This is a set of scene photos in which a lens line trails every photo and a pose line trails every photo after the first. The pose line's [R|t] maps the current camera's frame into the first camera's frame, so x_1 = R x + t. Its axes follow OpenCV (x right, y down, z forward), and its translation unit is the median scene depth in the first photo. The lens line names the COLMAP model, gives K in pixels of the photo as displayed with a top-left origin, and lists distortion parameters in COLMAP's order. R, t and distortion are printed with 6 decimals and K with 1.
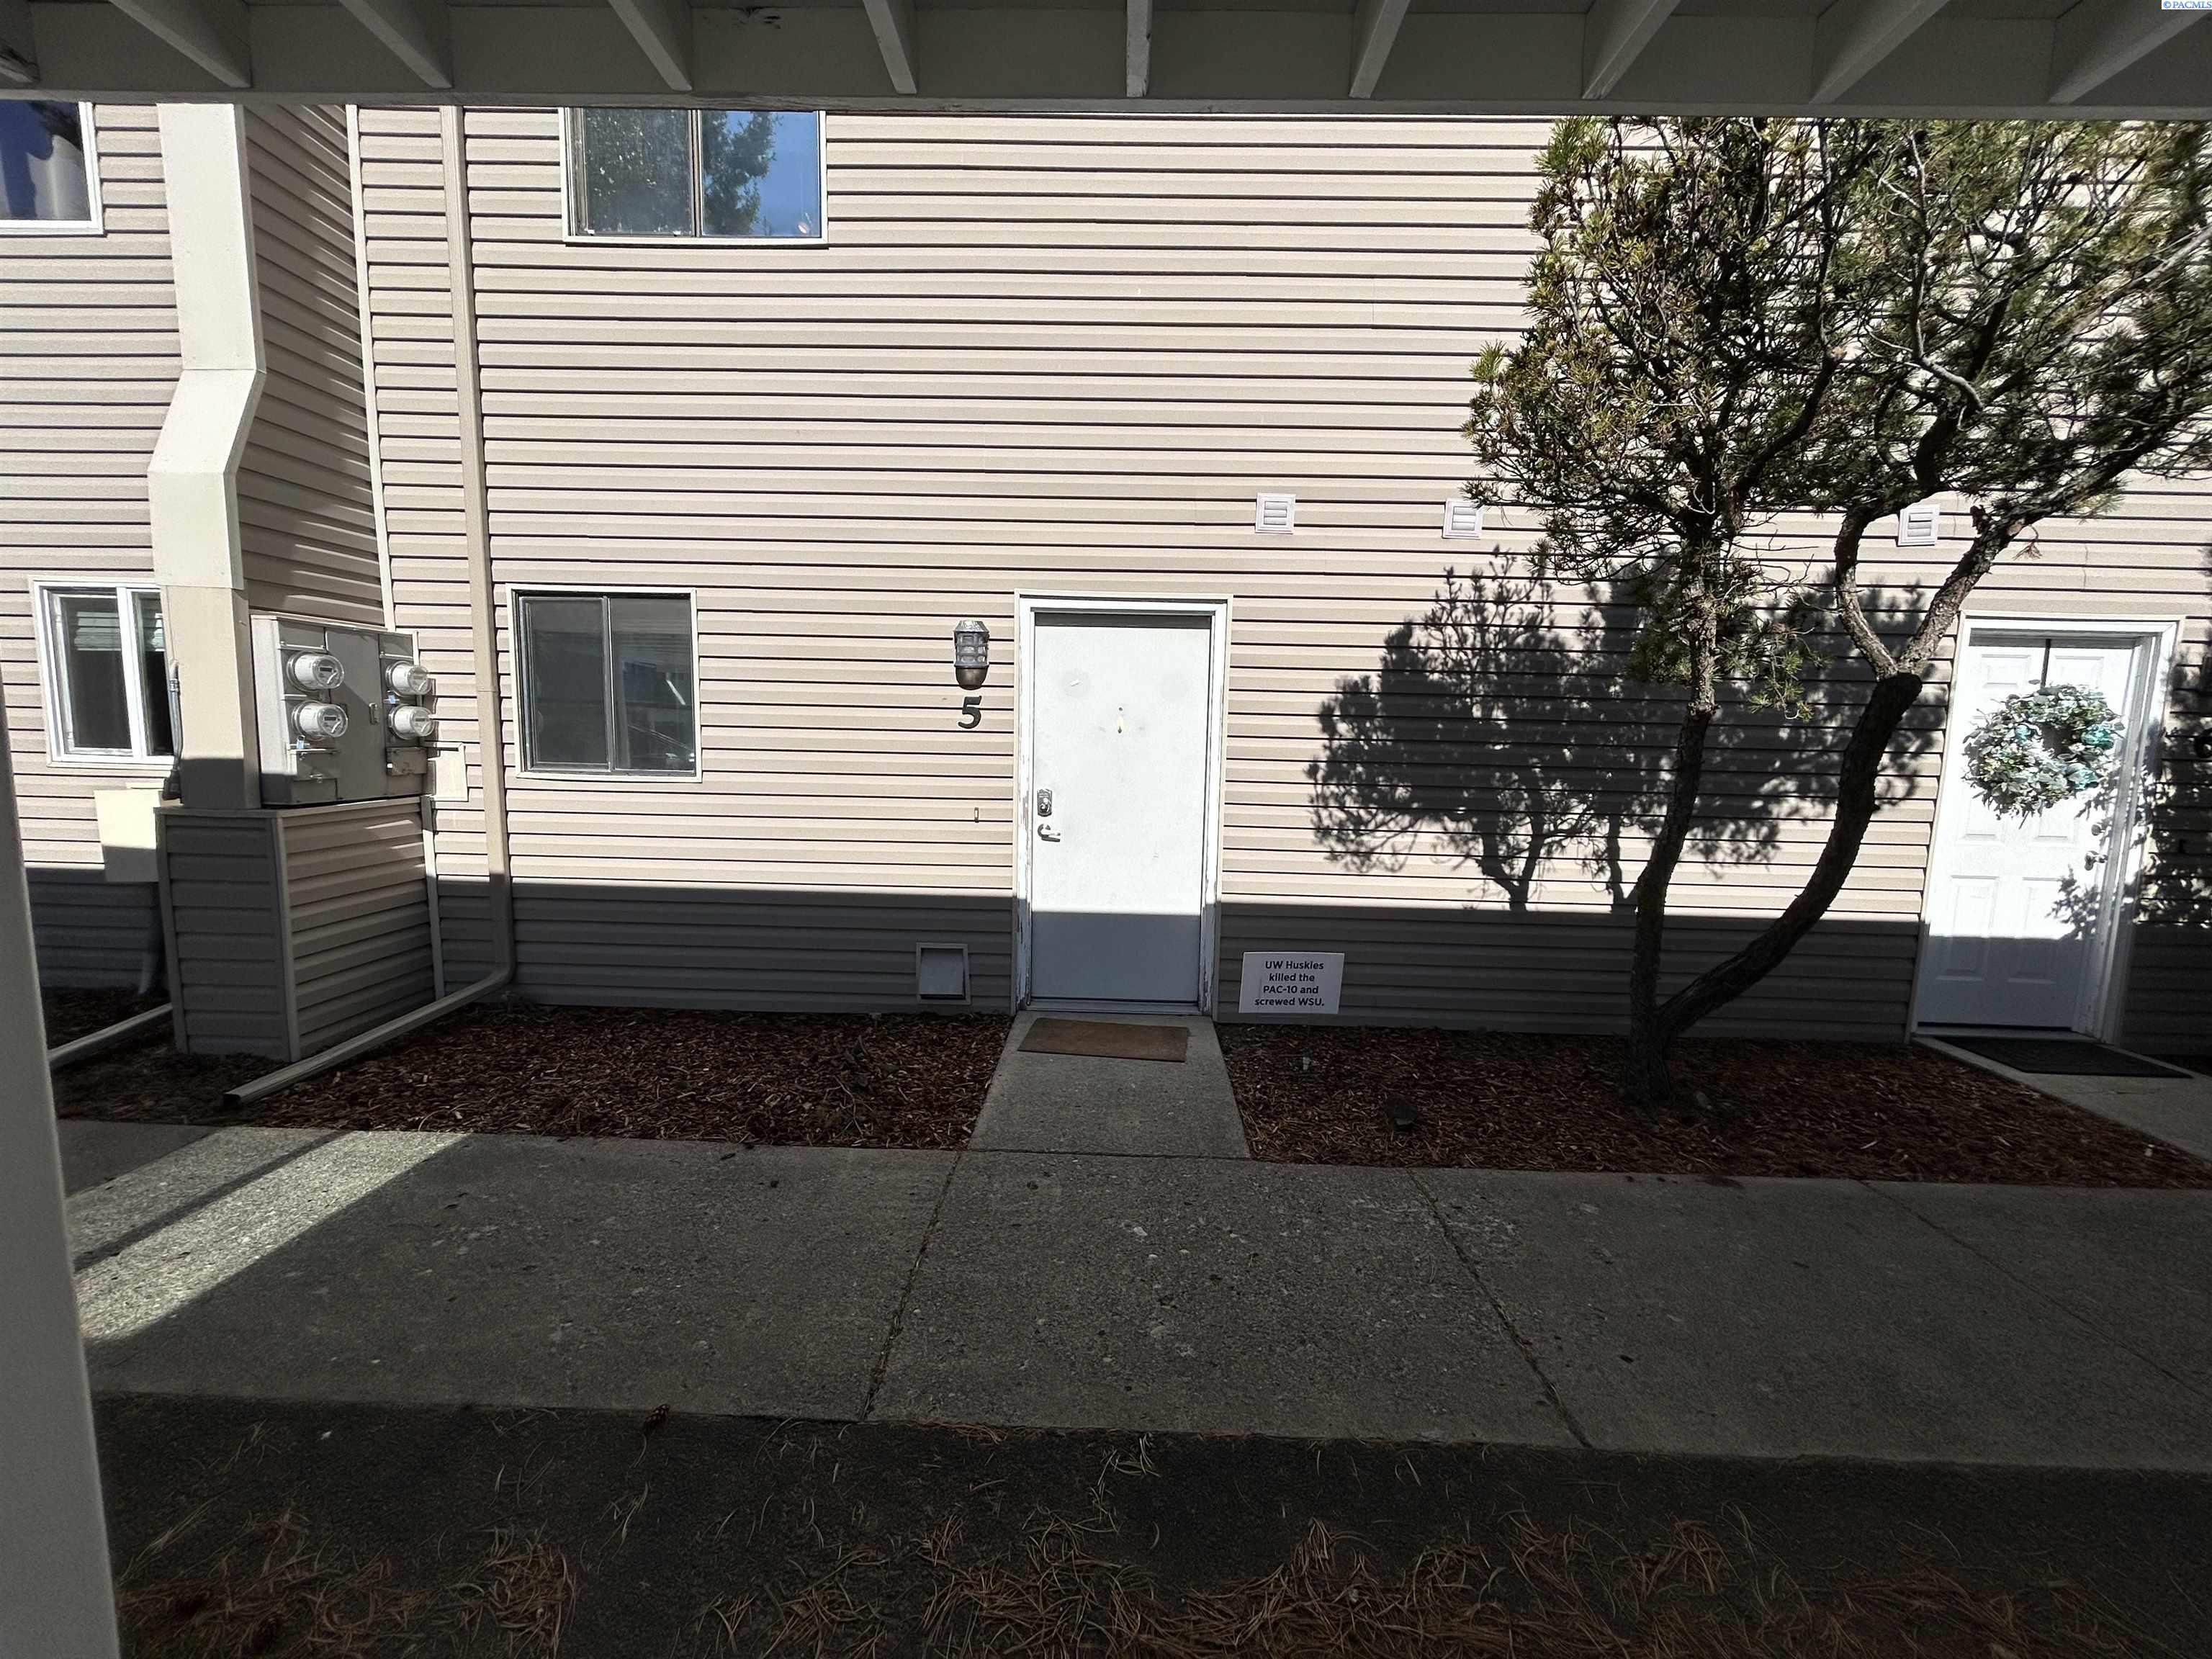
lens RADIAL K [[892.9, 0, 1100.2], [0, 892.9, 830.2], [0, 0, 1]] dist [0.000707, 0.000981]
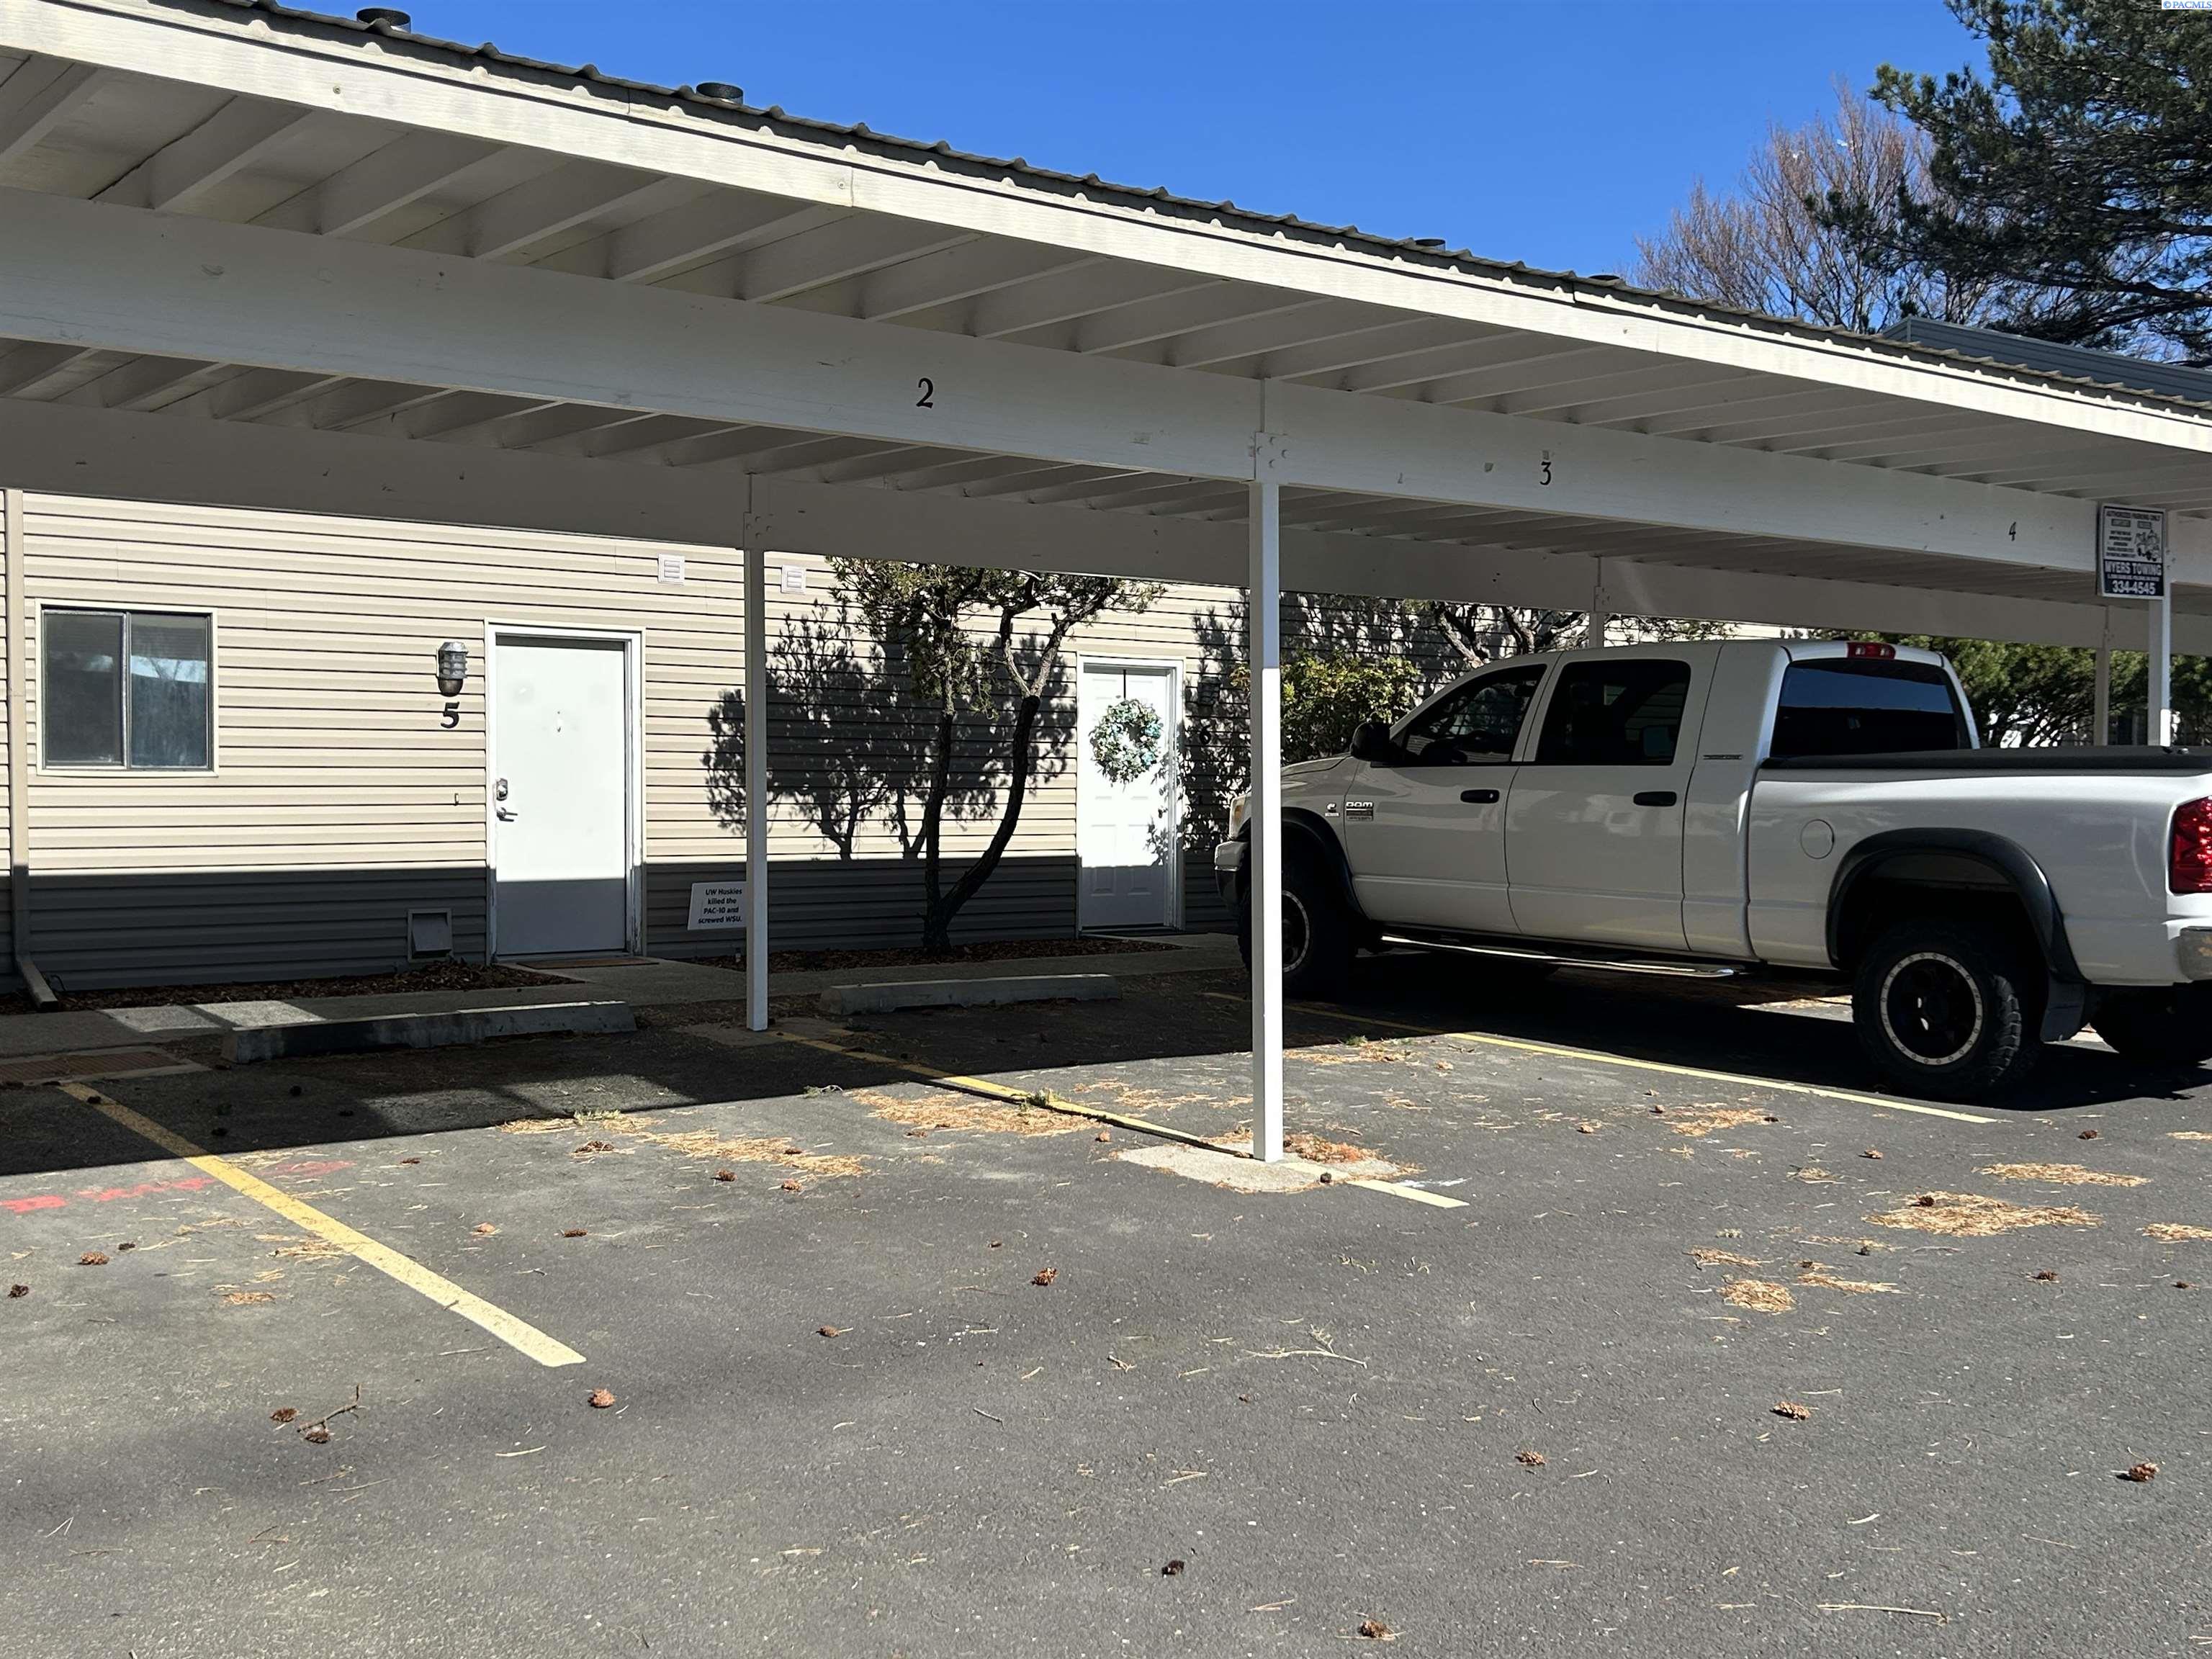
lens RADIAL K [[2277.6, 0, 1108.0], [0, 2277.6, 830.0], [0, 0, 1]] dist [0.104587, 0.000000]
pose [[0.781088, -0.031445, 0.623629, -1.425284], [0.086241, 0.994592, -0.057865, 0.287117], [-0.618437, 0.098980, 0.779576, -2.018103]]
